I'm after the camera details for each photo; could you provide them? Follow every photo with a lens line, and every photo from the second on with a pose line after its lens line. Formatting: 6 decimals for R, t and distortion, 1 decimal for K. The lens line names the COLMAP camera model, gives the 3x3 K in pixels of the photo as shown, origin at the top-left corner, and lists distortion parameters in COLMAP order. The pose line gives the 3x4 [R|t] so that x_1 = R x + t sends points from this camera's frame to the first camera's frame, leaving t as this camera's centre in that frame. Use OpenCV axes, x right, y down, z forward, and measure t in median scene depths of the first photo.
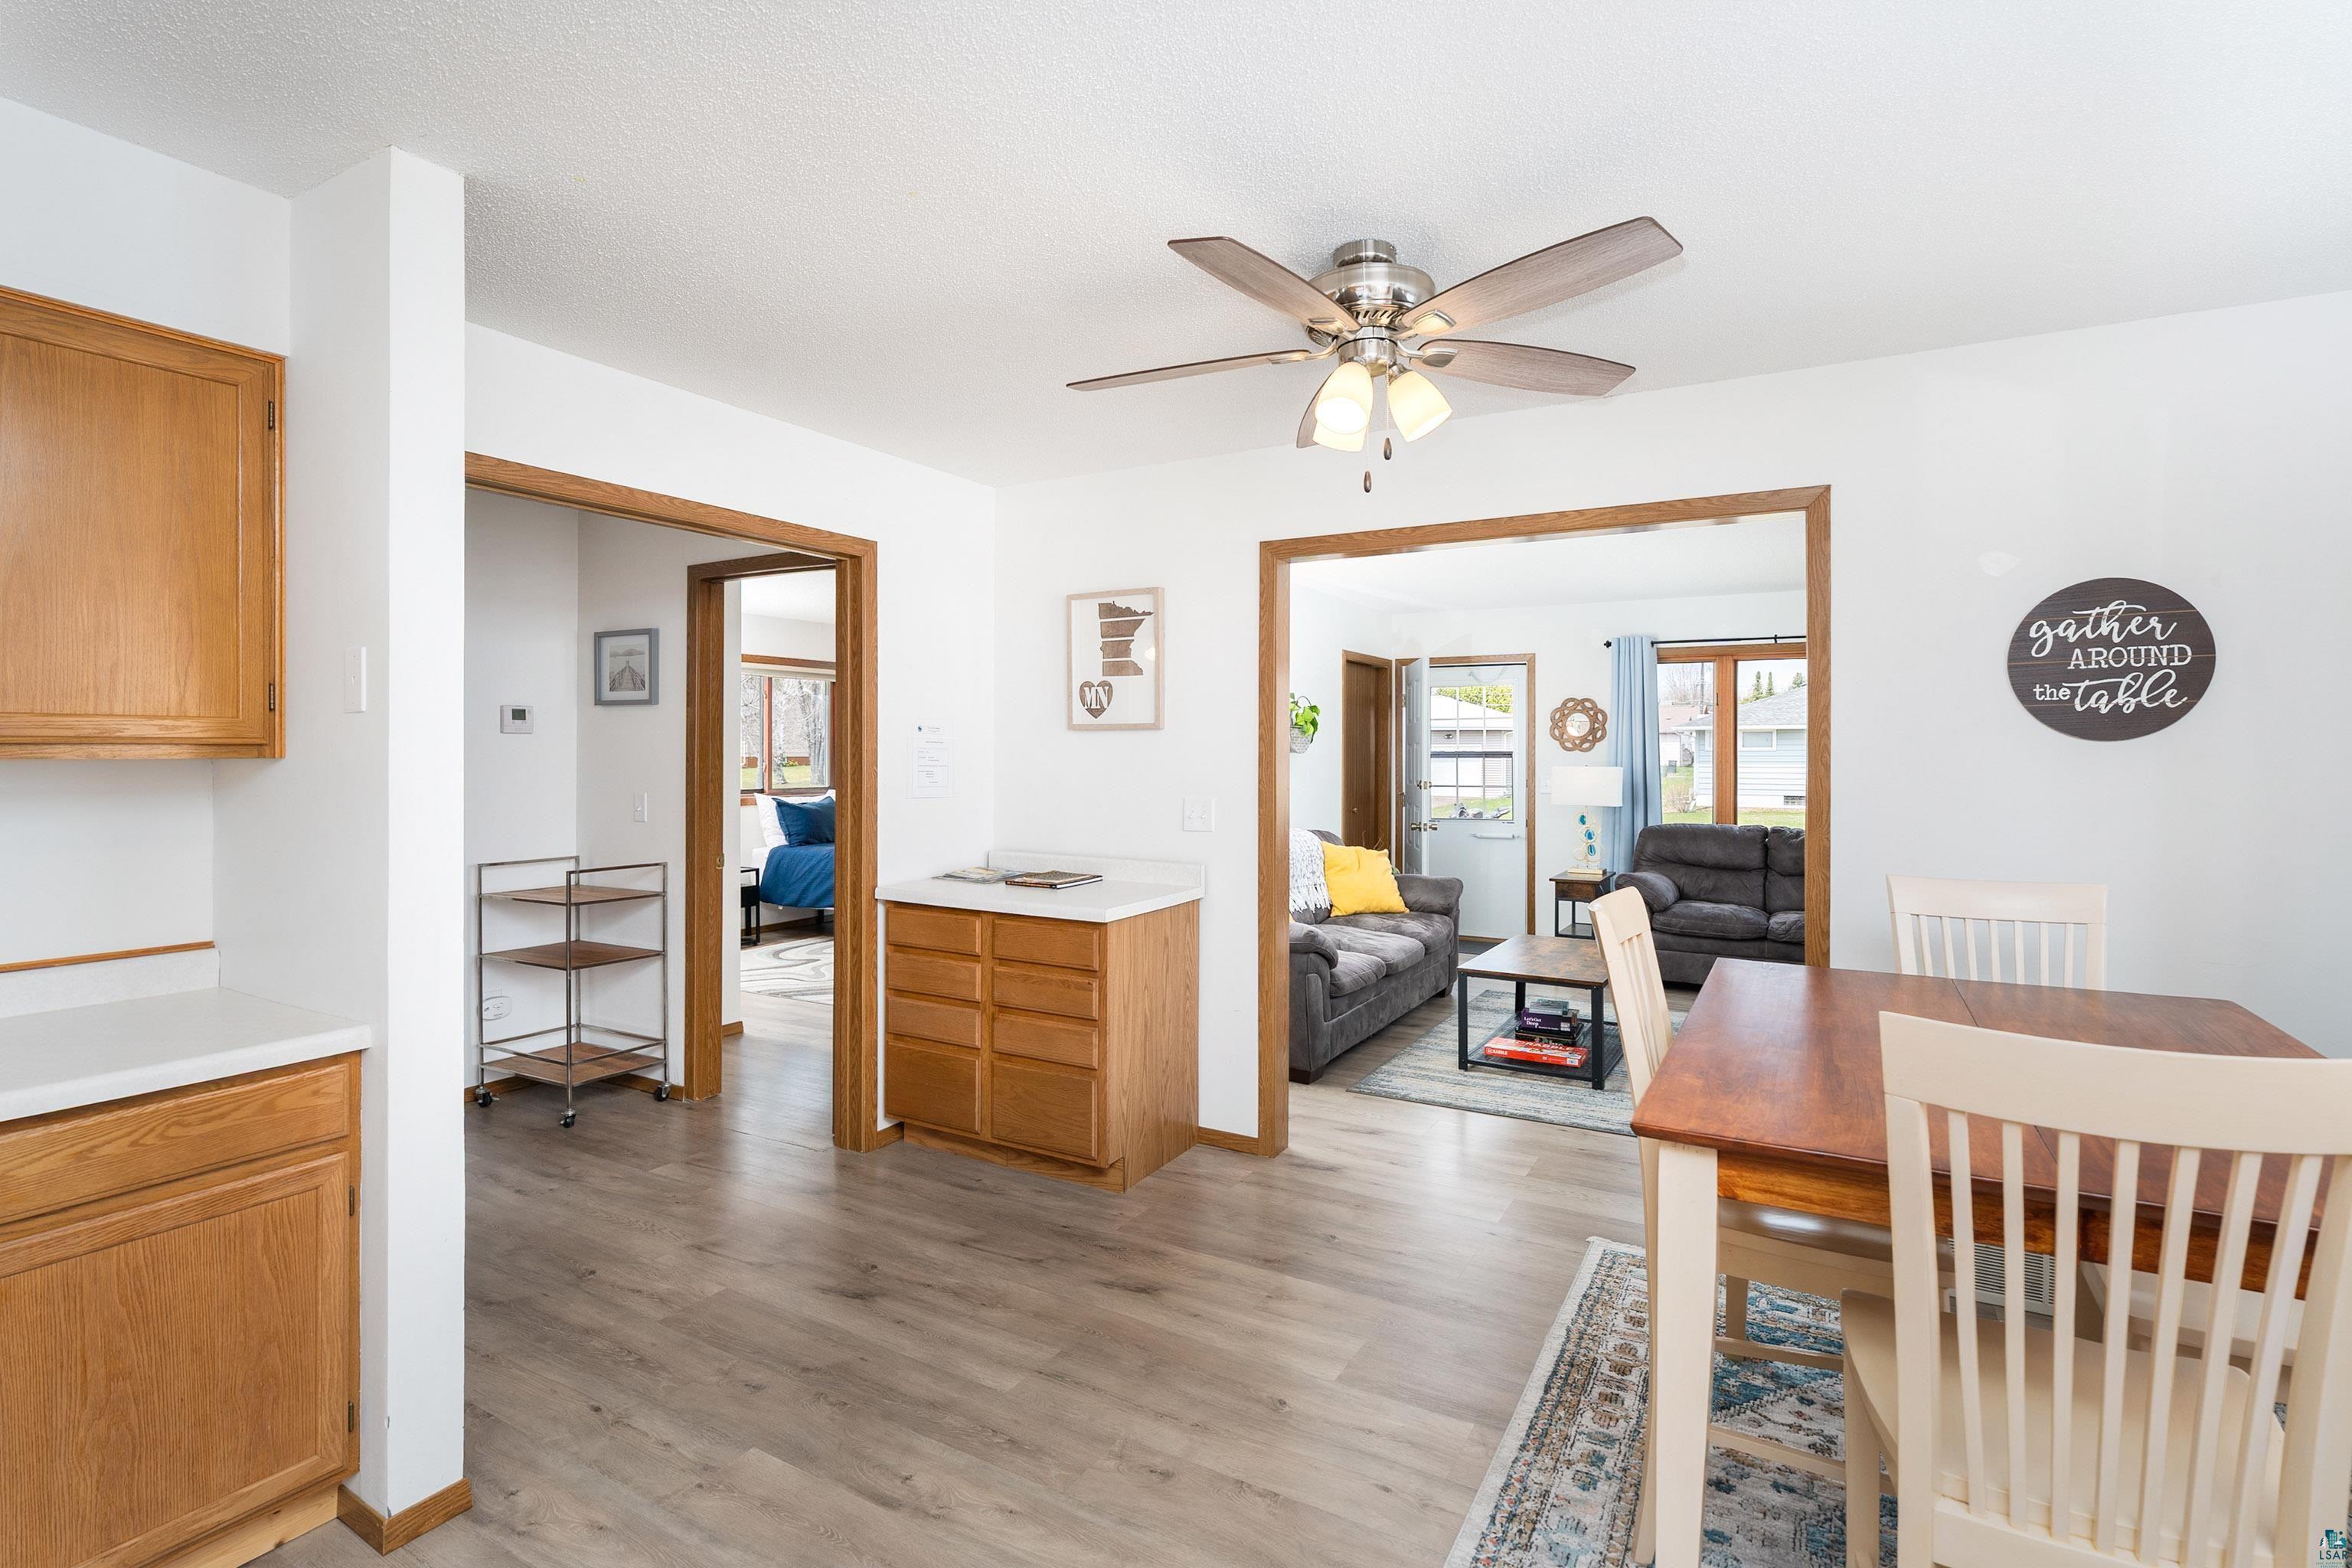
lens RADIAL K [[1128.8, 0, 1174.8], [0, 1128.8, 757.3], [0, 0, 1]] dist [-0.015864, -0.000208]
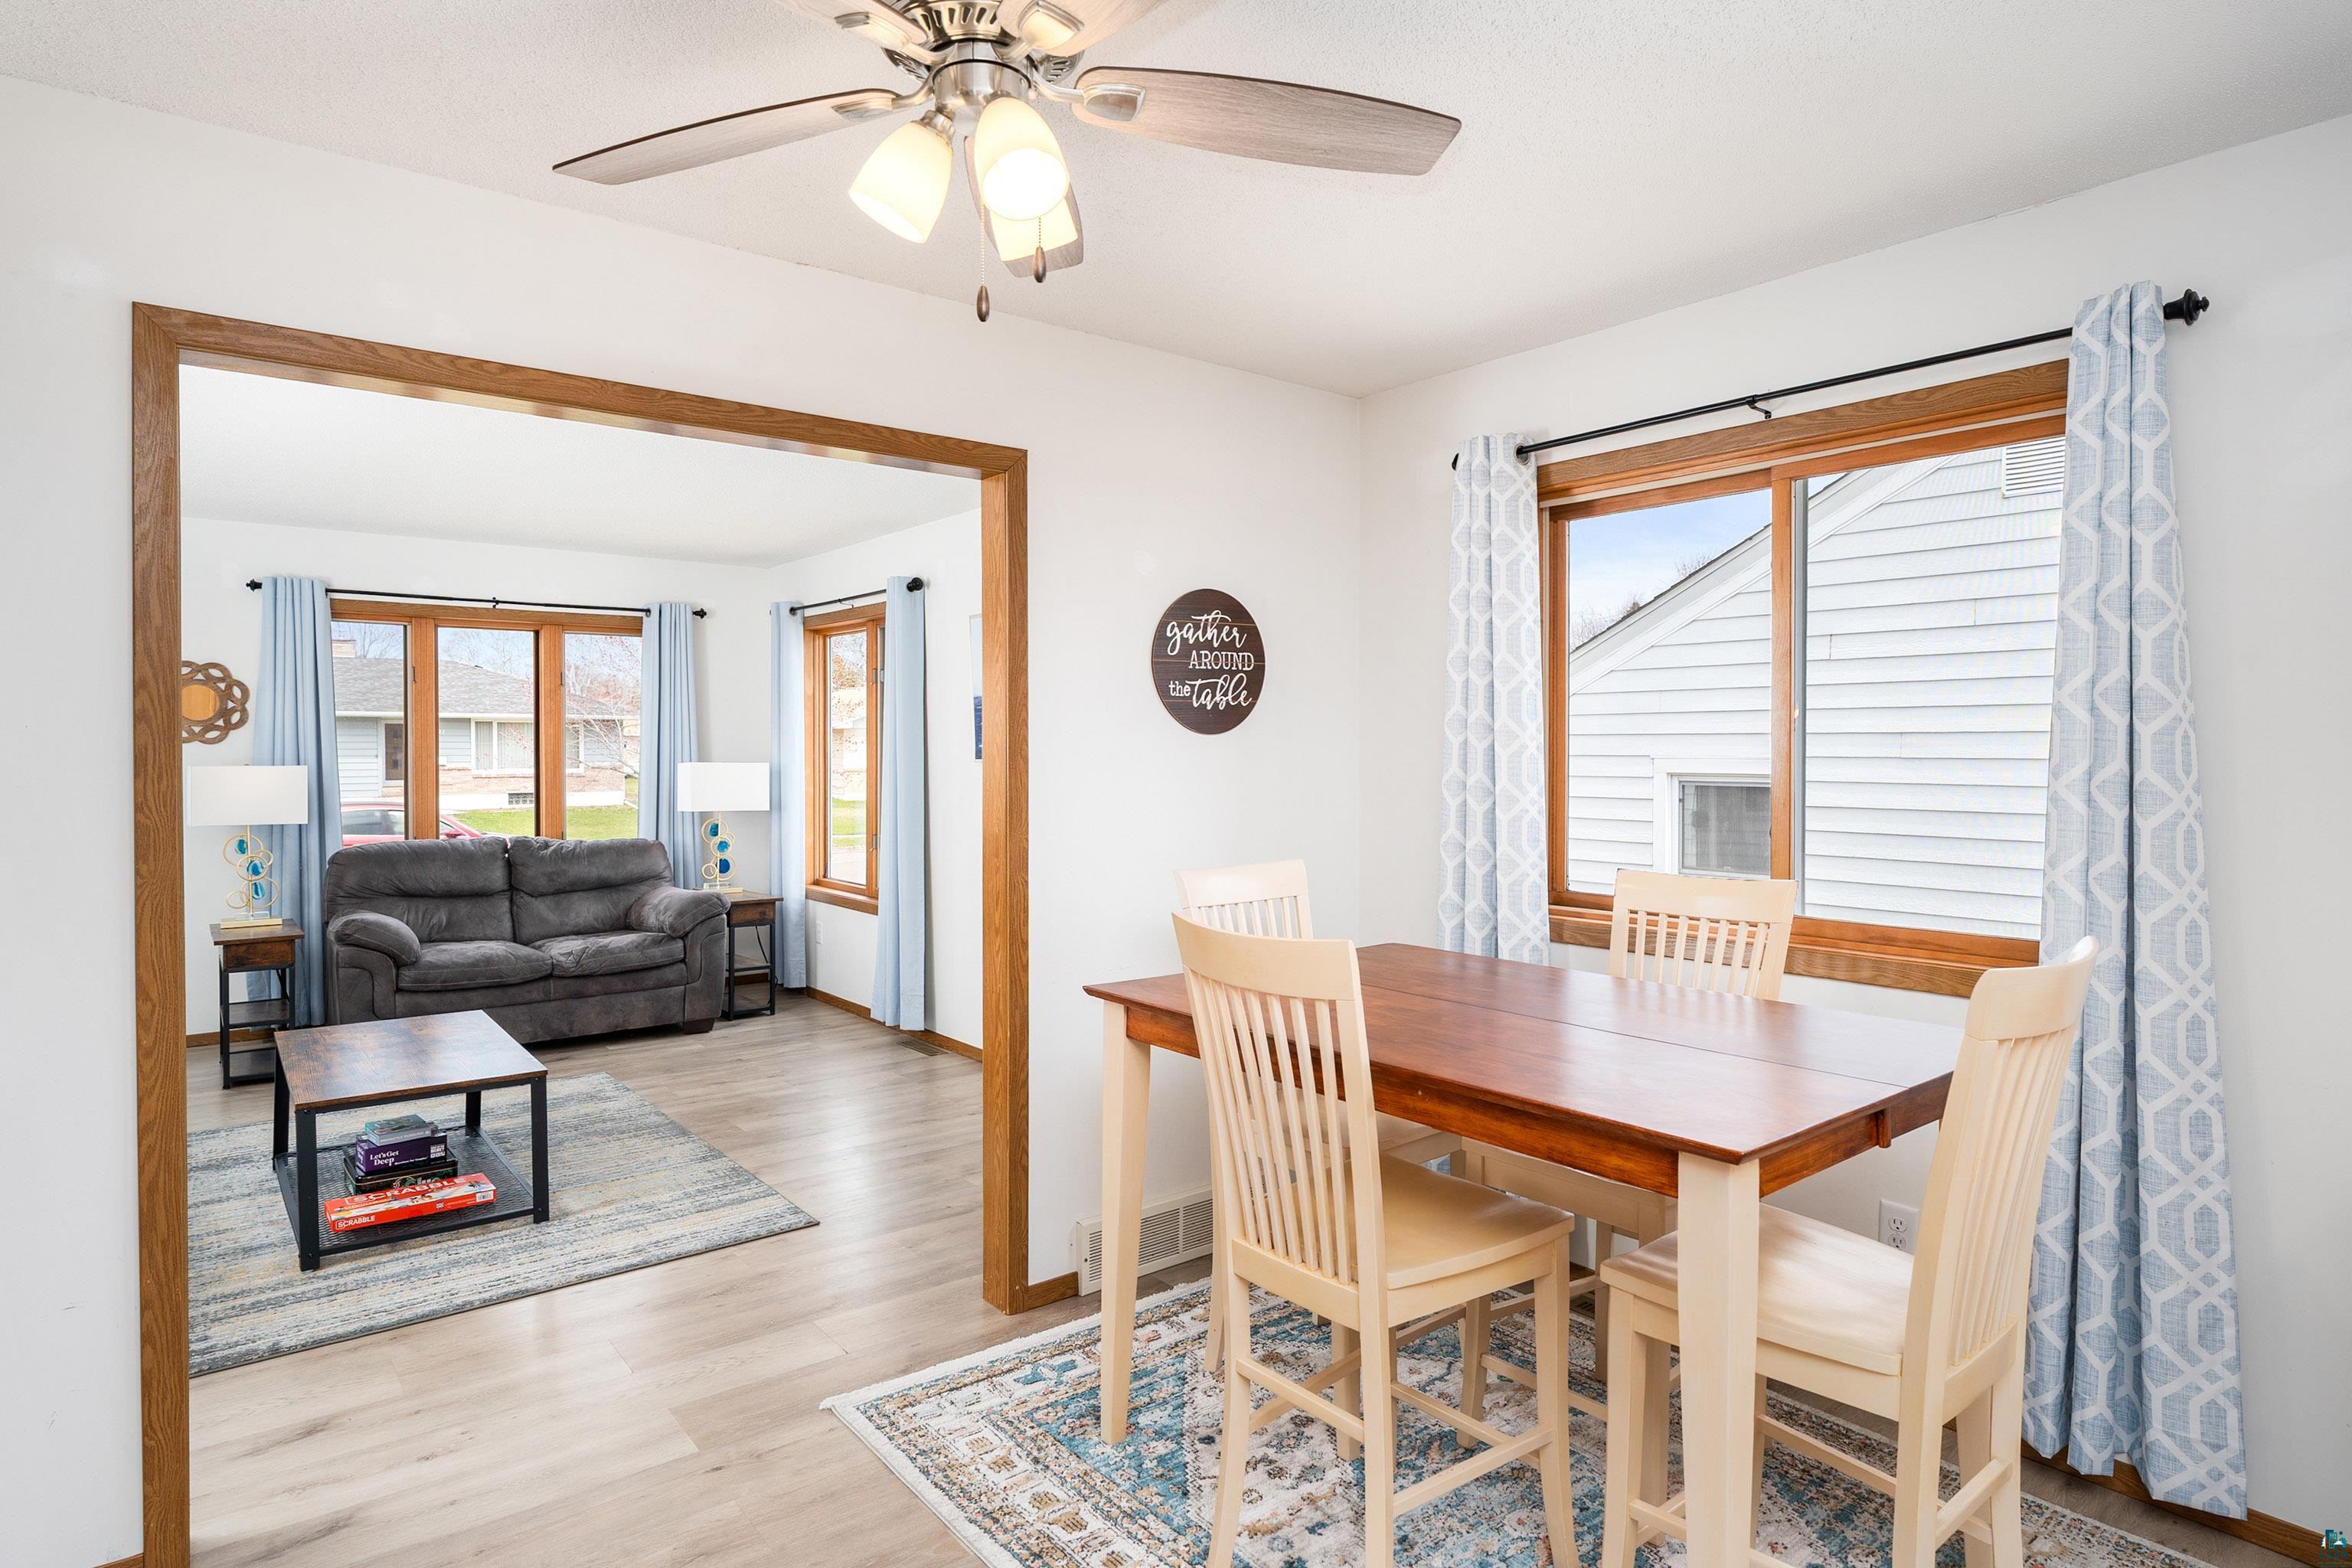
lens RADIAL K [[1289.5, 0, 1180.5], [0, 1289.5, 763.3], [0, 0, 1]] dist [-0.005524, -0.000202]
pose [[0.360935, -0.014446, 0.932479, -0.269464], [0.004819, 0.999896, 0.013625, -0.002201], [-0.932579, -0.000424, 0.360967, 0.391084]]
